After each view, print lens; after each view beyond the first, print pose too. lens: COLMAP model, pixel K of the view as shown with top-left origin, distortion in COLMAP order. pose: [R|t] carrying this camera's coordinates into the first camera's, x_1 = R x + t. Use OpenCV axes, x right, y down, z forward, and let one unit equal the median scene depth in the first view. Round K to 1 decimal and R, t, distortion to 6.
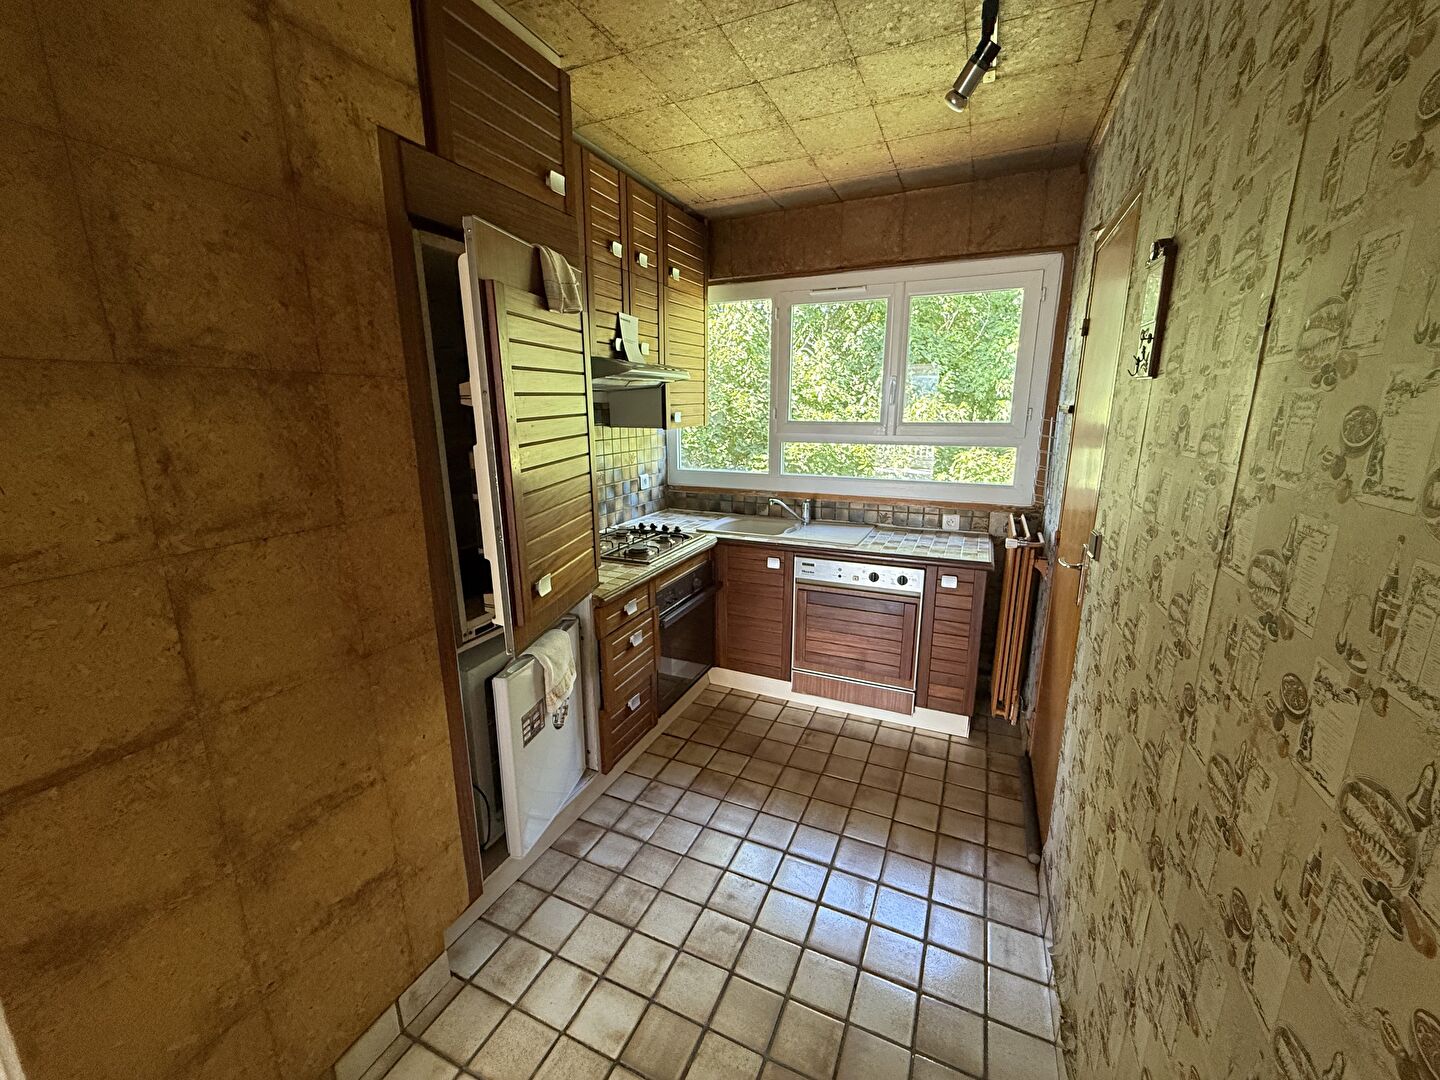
lens RADIAL K [[574.6, 0, 715.4], [0, 574.6, 543.3], [0, 0, 1]] dist [0.000490, 0.000123]
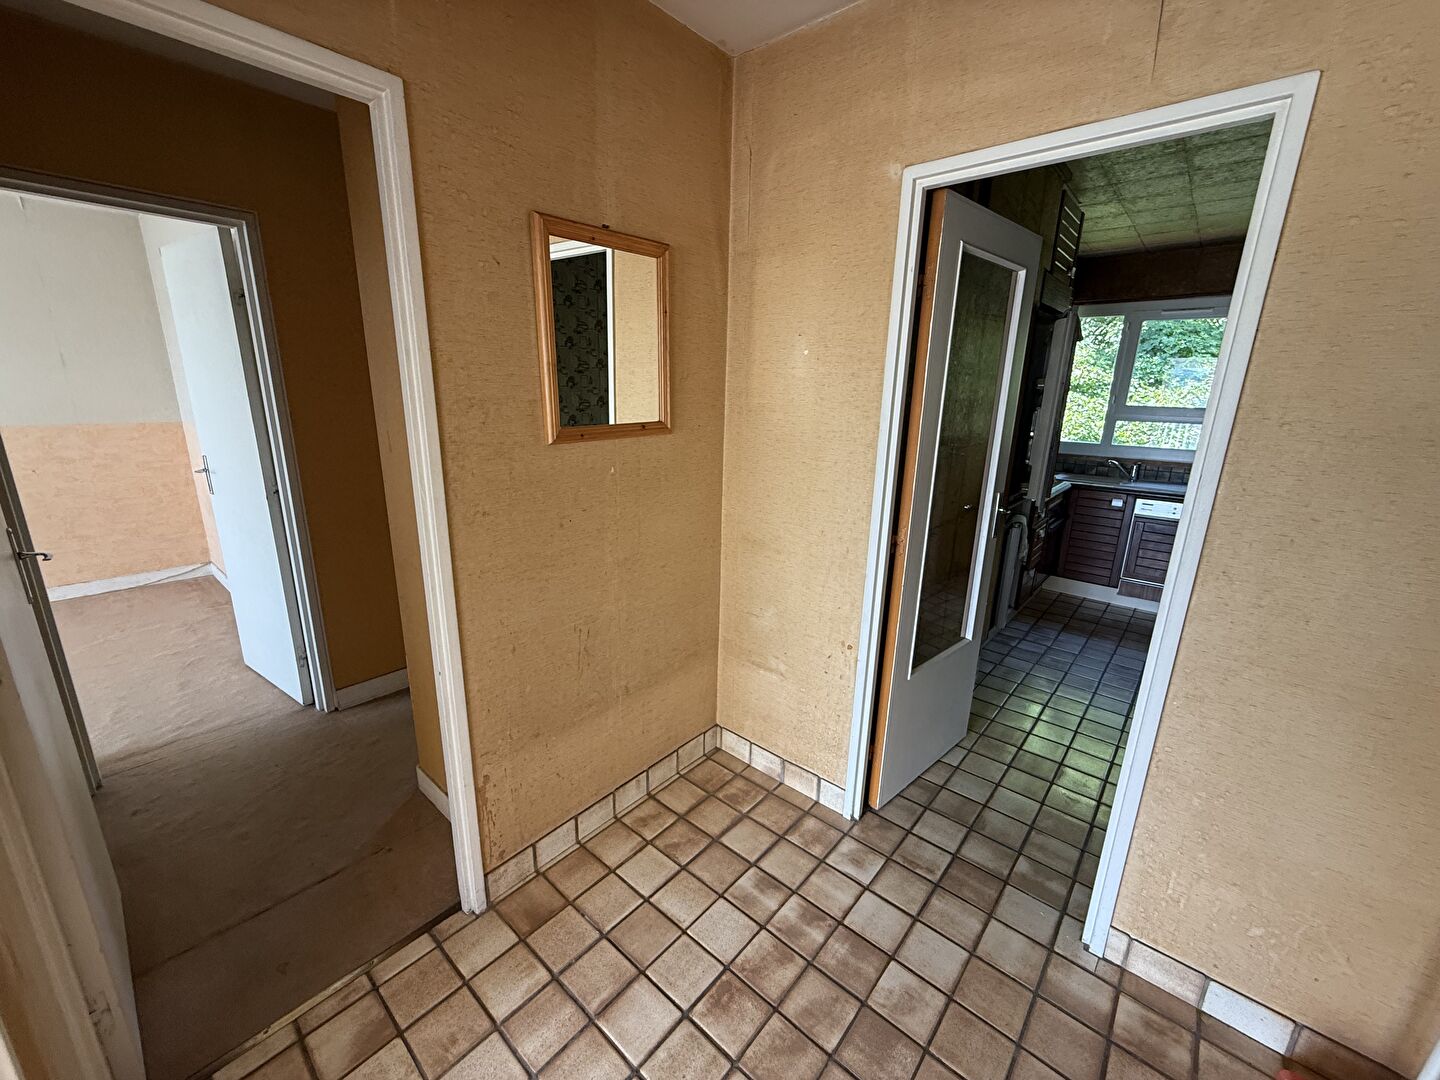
lens RADIAL K [[574.6, 0, 720.5], [0, 574.6, 533.4], [0, 0, 1]] dist [0.000490, 0.000123]
pose [[0.955144, 0.093488, -0.281000, -0.428825], [-0.088826, 0.995616, 0.029311, 0.154231], [0.282508, -0.003036, 0.959260, -0.655108]]
